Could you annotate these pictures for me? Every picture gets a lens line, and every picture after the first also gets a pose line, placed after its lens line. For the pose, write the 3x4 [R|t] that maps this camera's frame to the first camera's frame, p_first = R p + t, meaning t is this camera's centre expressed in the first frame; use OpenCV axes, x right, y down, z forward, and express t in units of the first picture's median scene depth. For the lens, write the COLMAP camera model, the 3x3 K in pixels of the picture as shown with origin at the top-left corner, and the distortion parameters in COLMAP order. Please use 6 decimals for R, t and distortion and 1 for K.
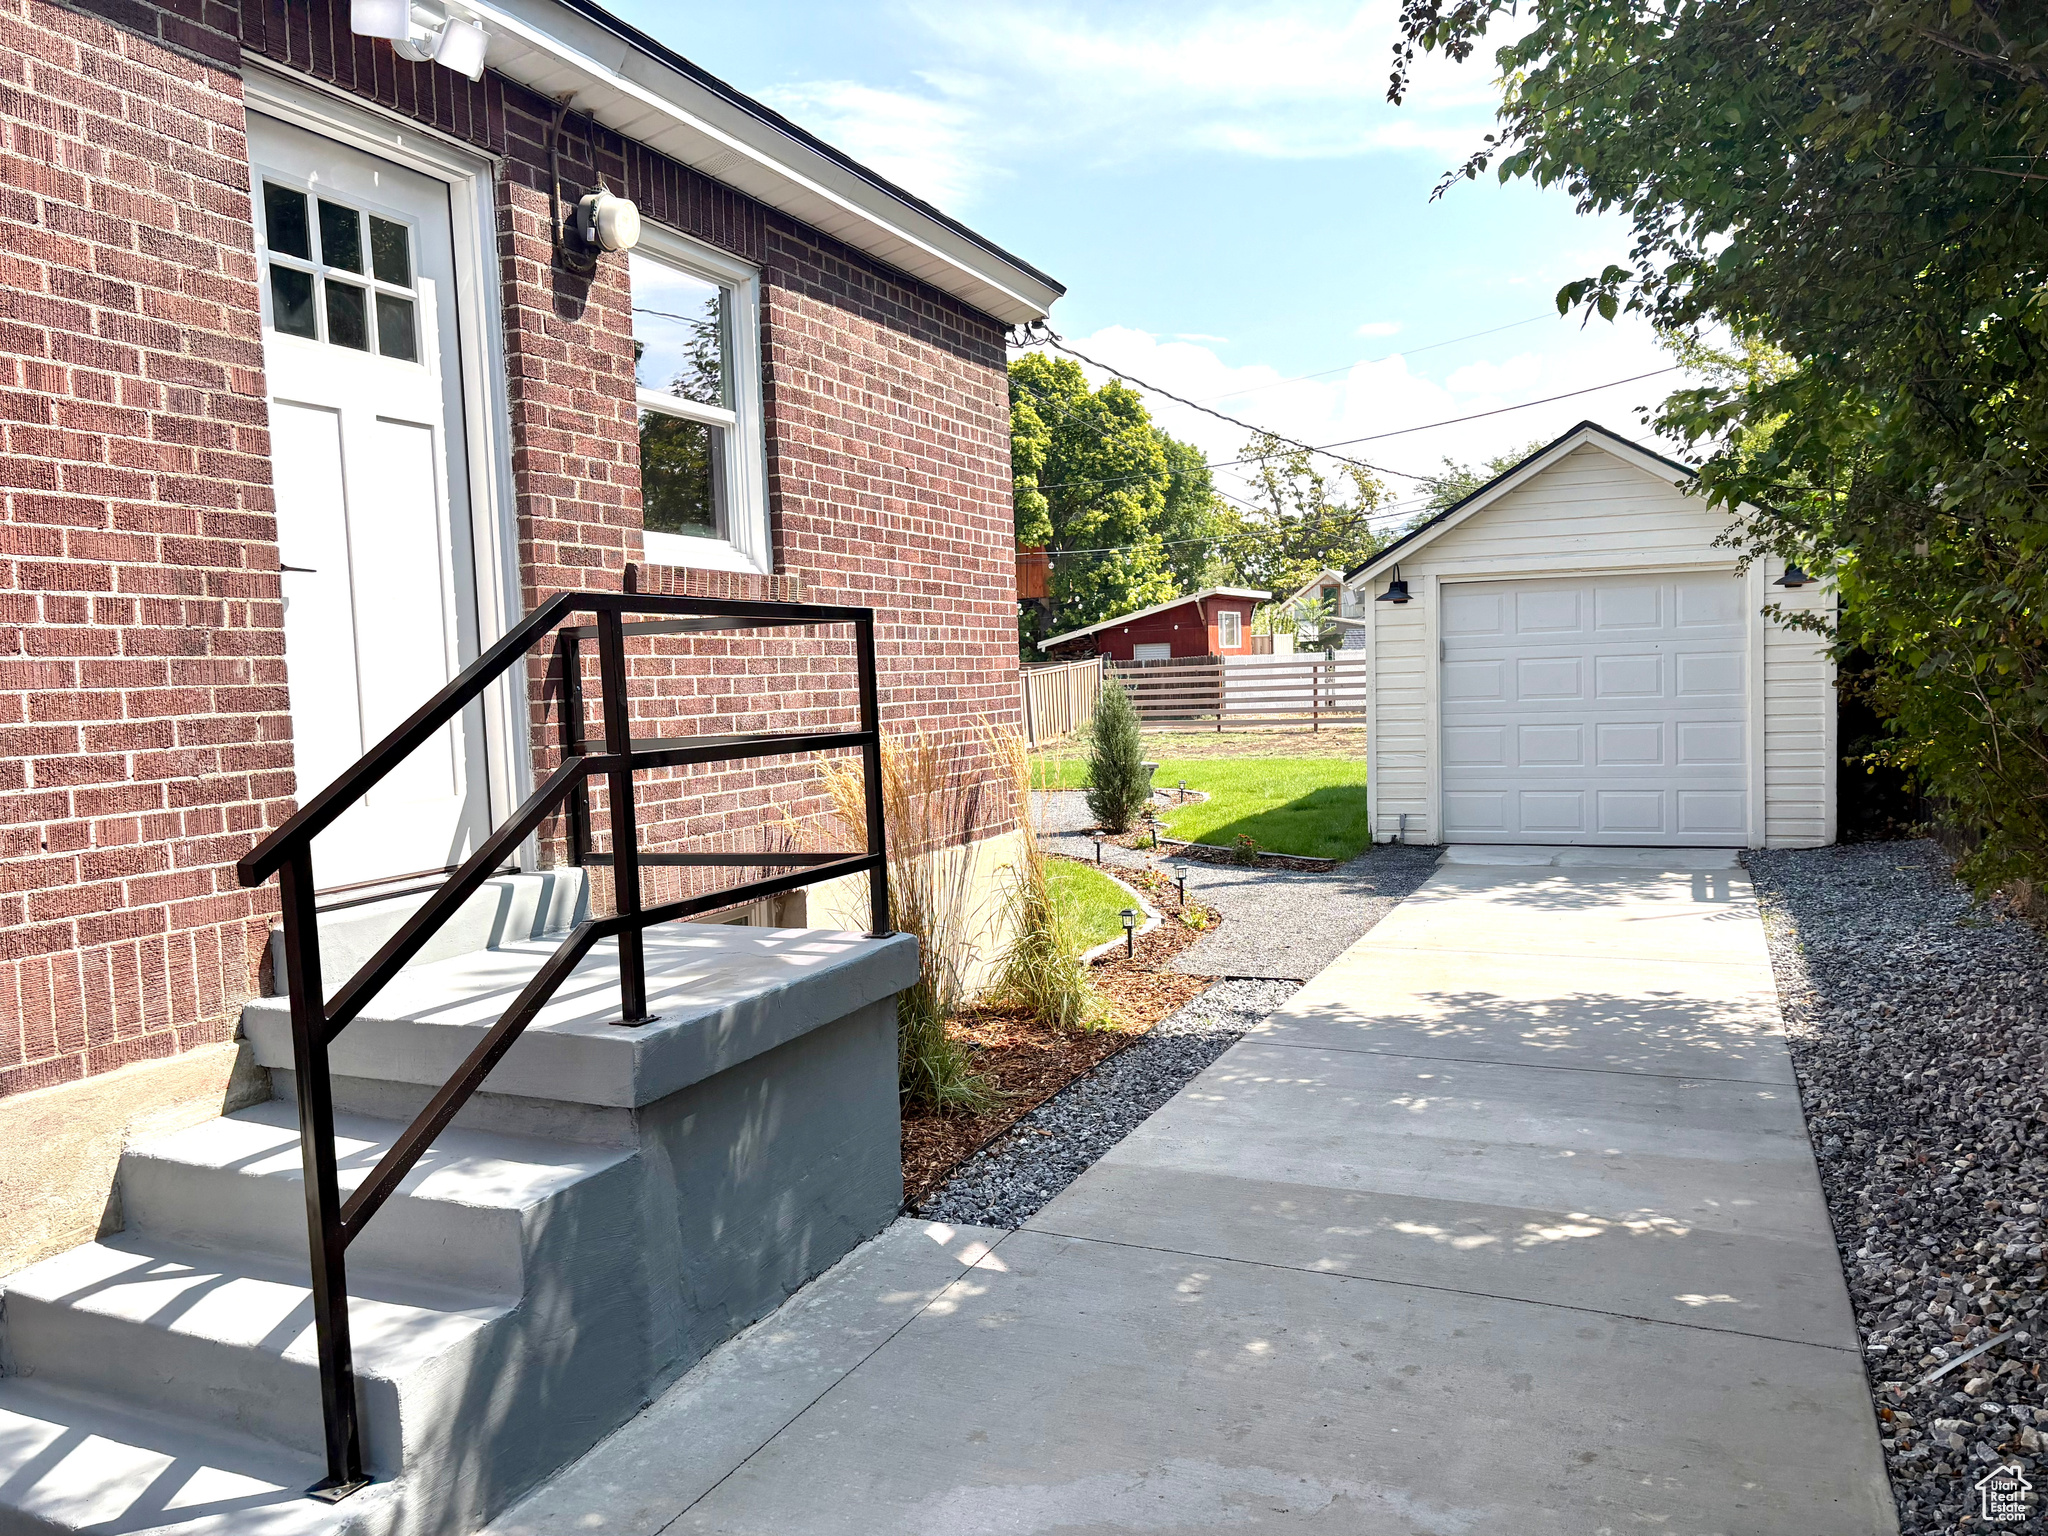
lens RADIAL K [[1561.0, 0, 1030.7], [0, 1561.0, 793.0], [0, 0, 1]] dist [0.049664, -0.051662]
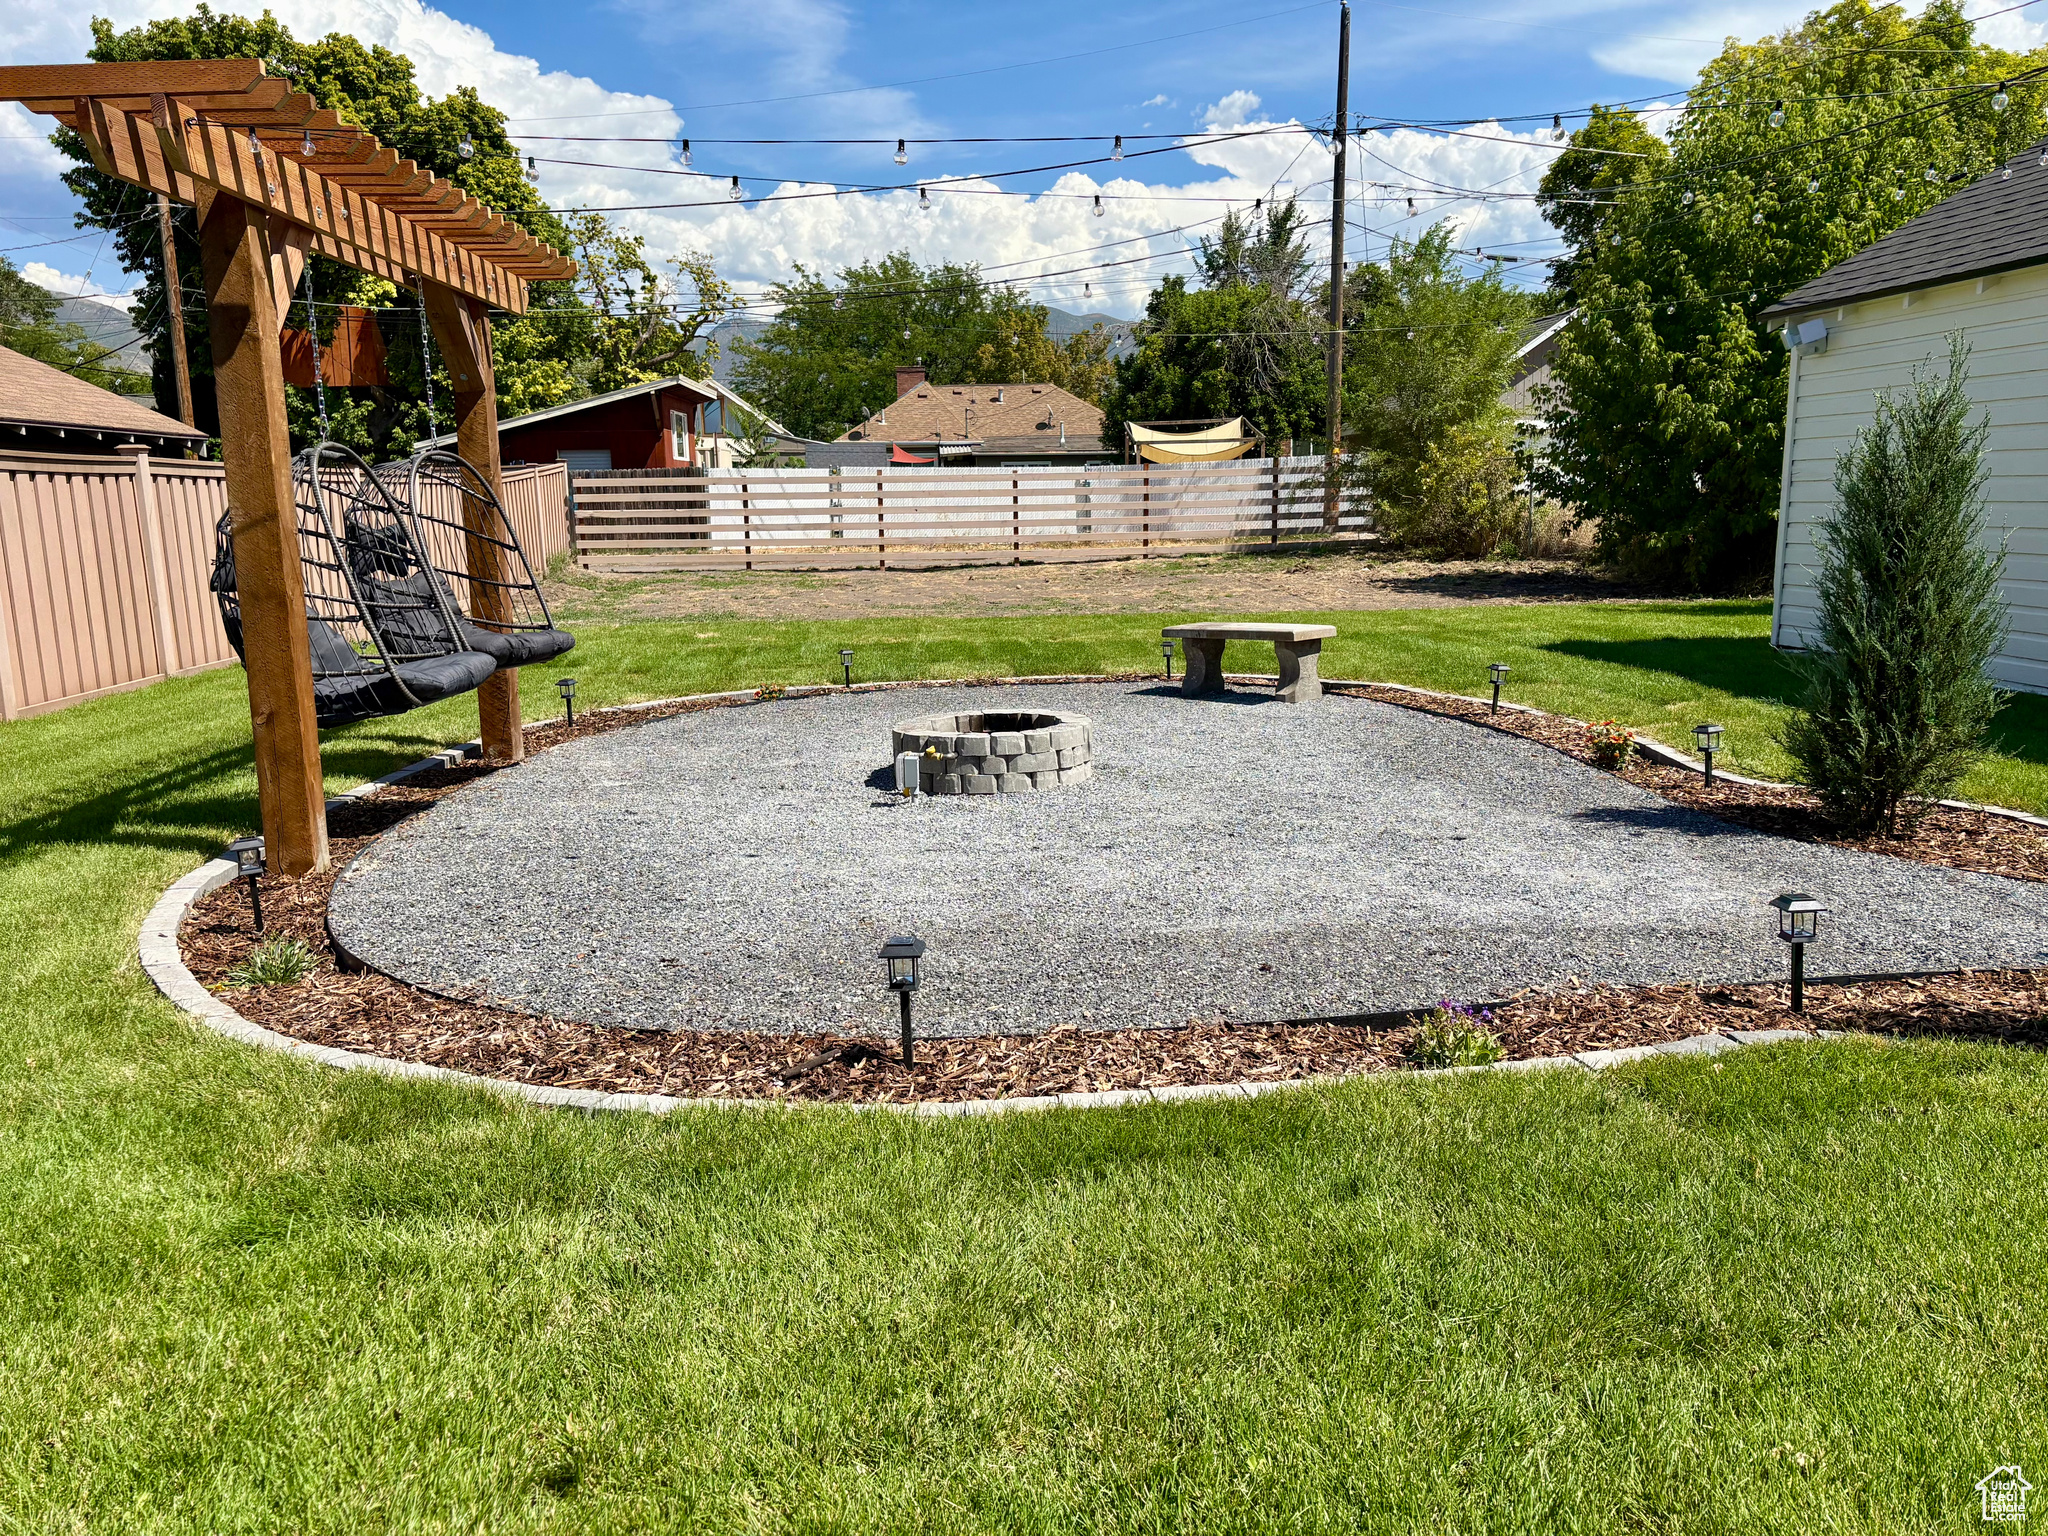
lens RADIAL K [[1561.0, 0, 1037.7], [0, 1561.0, 773.6], [0, 0, 1]] dist [0.049664, -0.051662]
pose [[0.884744, -0.064089, 0.461651, -0.078366], [0.023586, 0.995388, 0.092983, -0.007111], [-0.465481, -0.071378, 0.882175, 0.216577]]
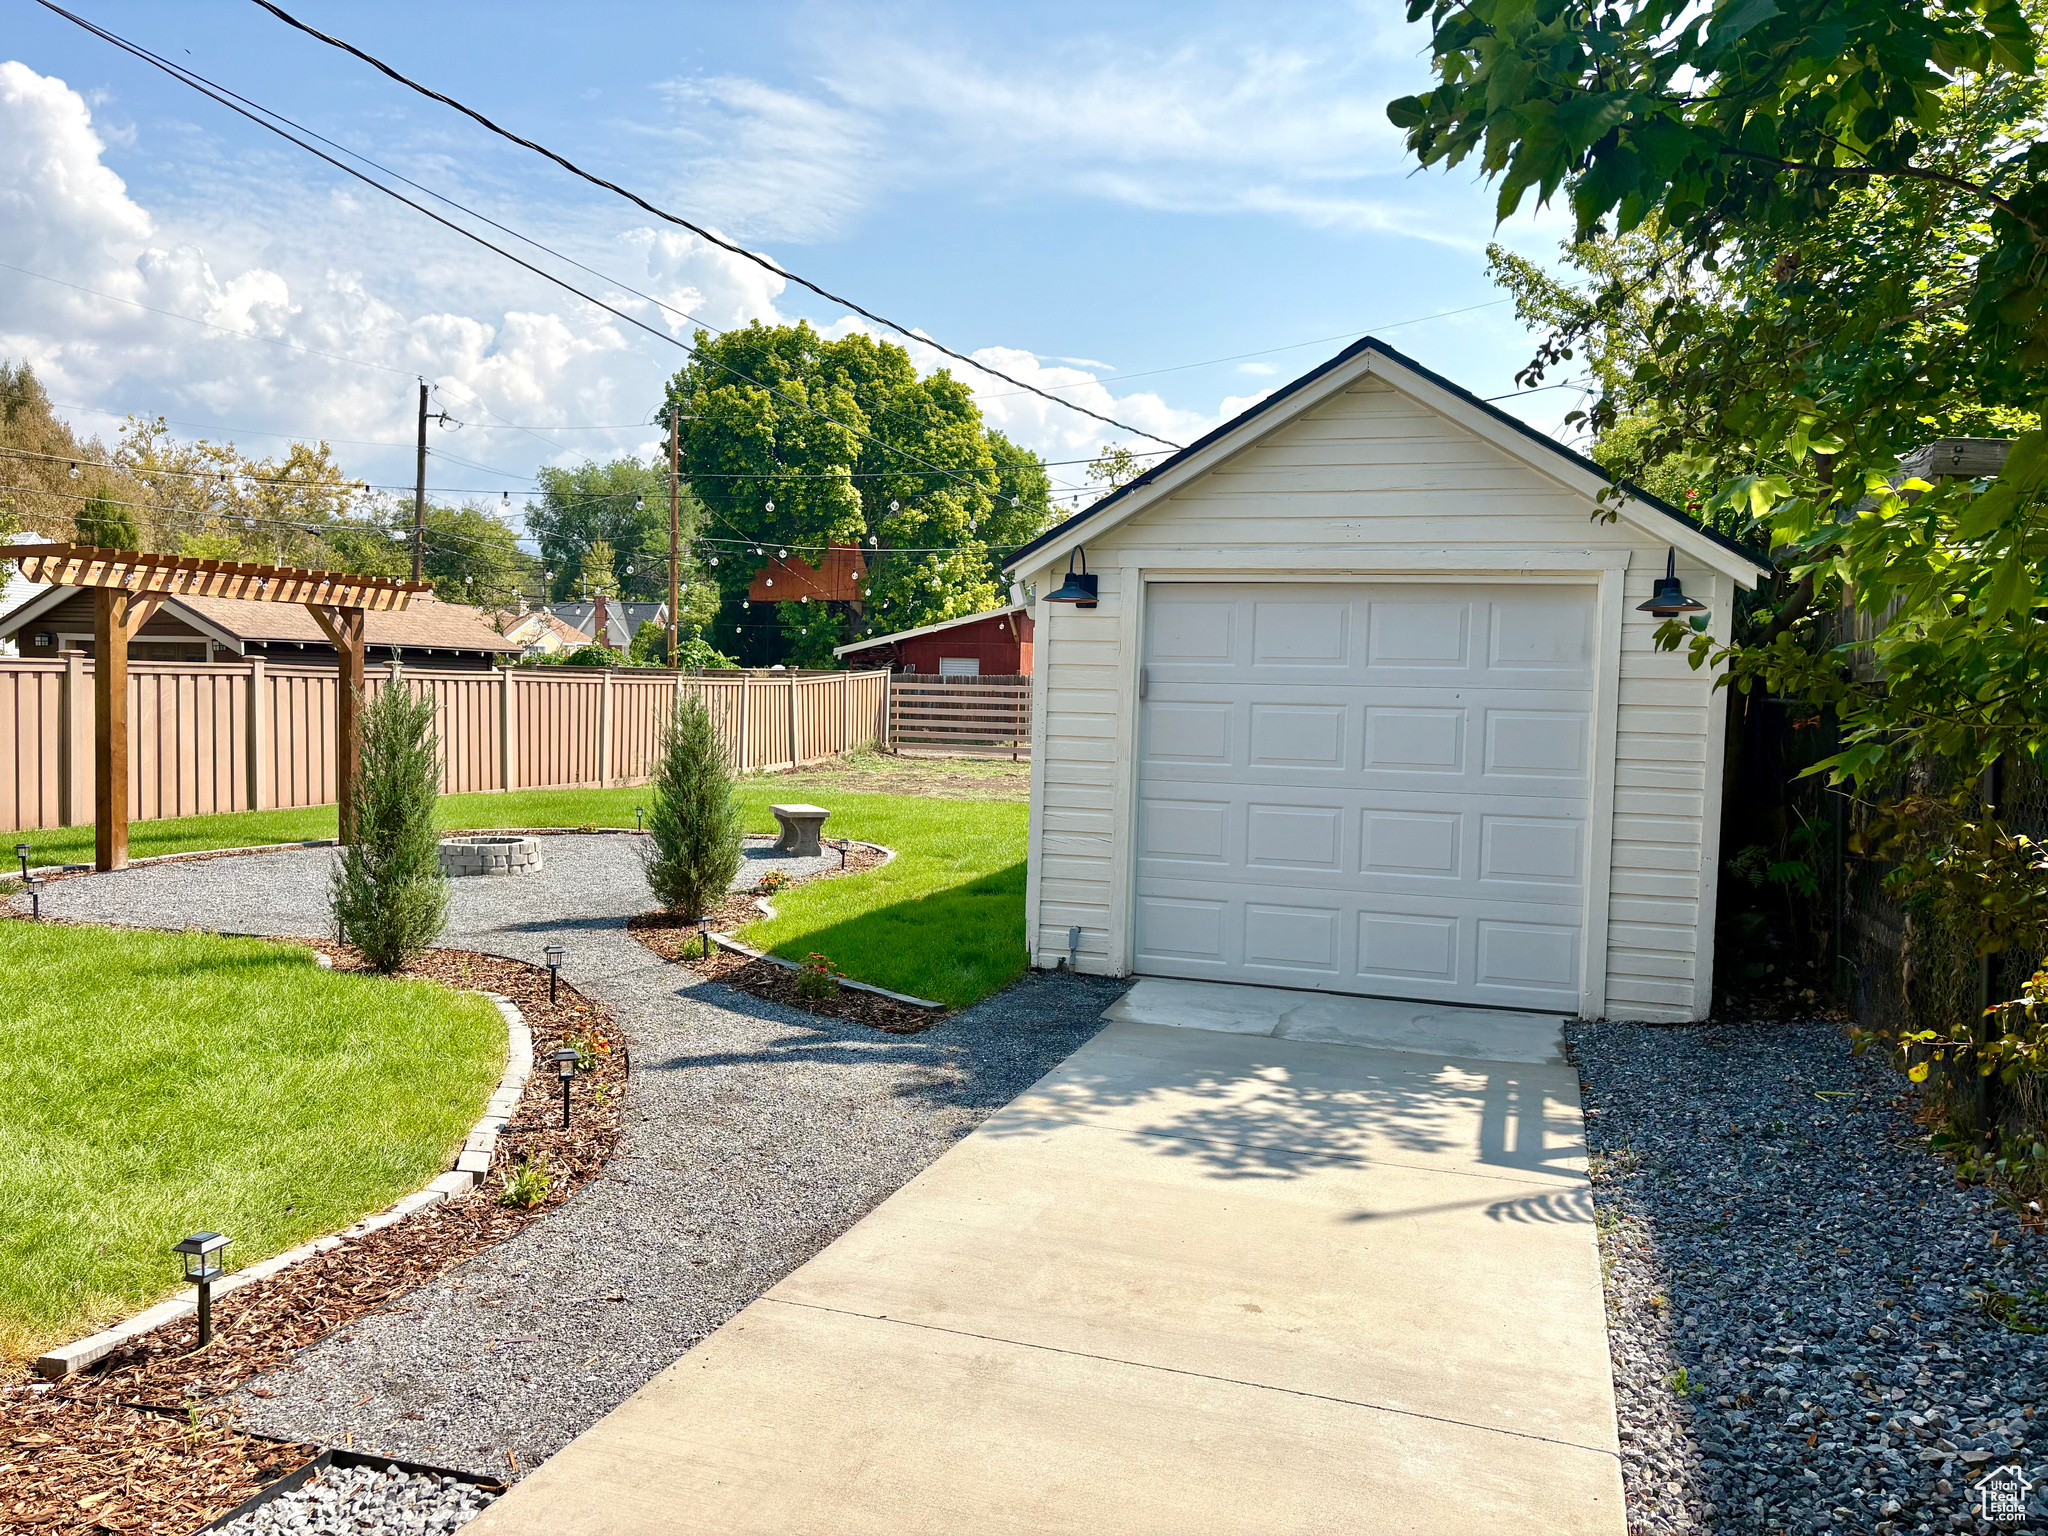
lens RADIAL K [[1561.0, 0, 1039.7], [0, 1561.0, 792.8], [0, 0, 1]] dist [0.049664, -0.051662]
pose [[0.993980, 0.053877, 0.095405, 0.038392], [-0.052970, 0.998524, -0.012011, -0.008393], [-0.095911, 0.006885, 0.995366, 0.085741]]
